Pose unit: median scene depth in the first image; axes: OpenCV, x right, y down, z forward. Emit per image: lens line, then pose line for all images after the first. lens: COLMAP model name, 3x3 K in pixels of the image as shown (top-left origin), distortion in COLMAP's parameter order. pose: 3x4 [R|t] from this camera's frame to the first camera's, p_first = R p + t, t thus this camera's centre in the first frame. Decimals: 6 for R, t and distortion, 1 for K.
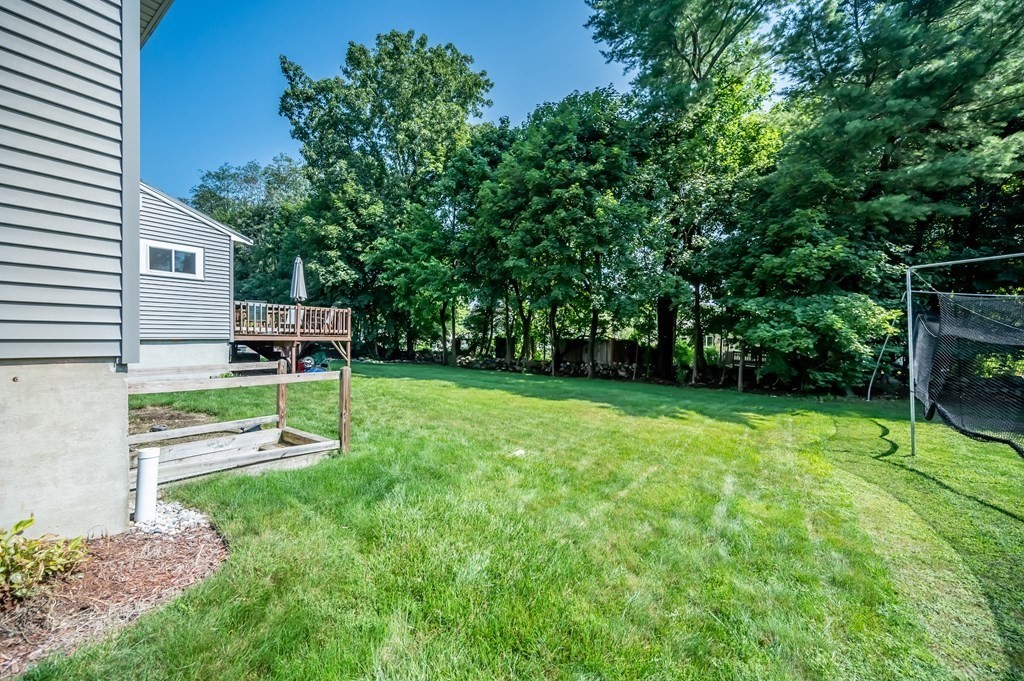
lens RADIAL K [[408.8, 0, 509.5], [0, 408.8, 338.4], [0, 0, 1]] dist [-0.000906, -0.000744]
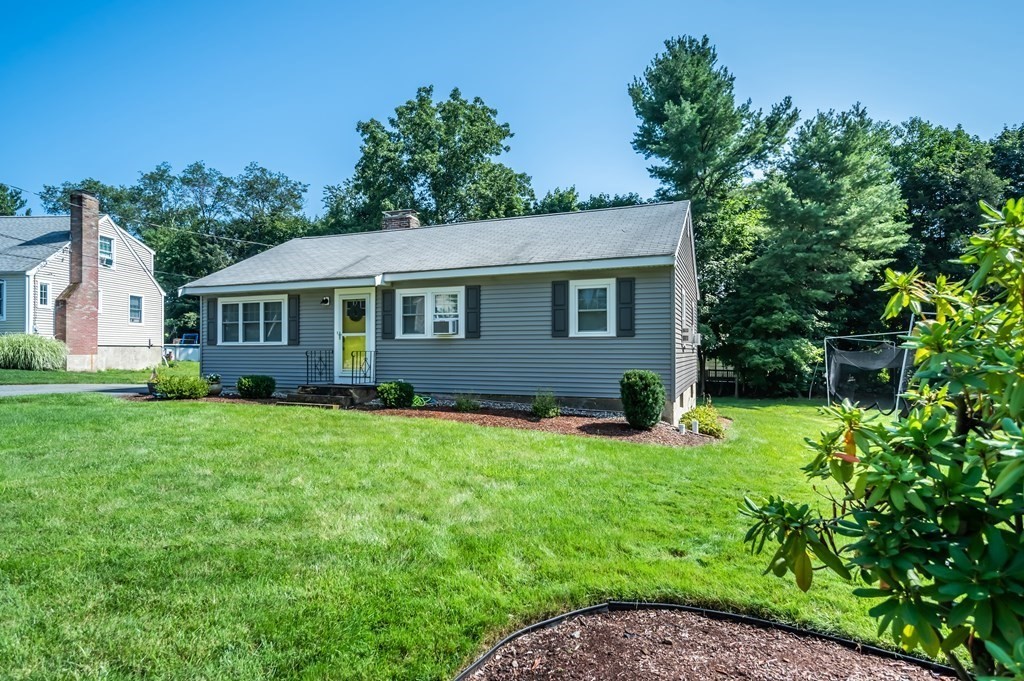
lens RADIAL K [[559.5, 0, 511.8], [0, 559.5, 343.1], [0, 0, 1]] dist [0.001010, 0.000143]
pose [[0.971146, -0.005083, 0.238430, -0.995595], [0.012237, 0.999518, -0.028535, -0.033896], [-0.238170, 0.030629, 0.970740, -1.102333]]
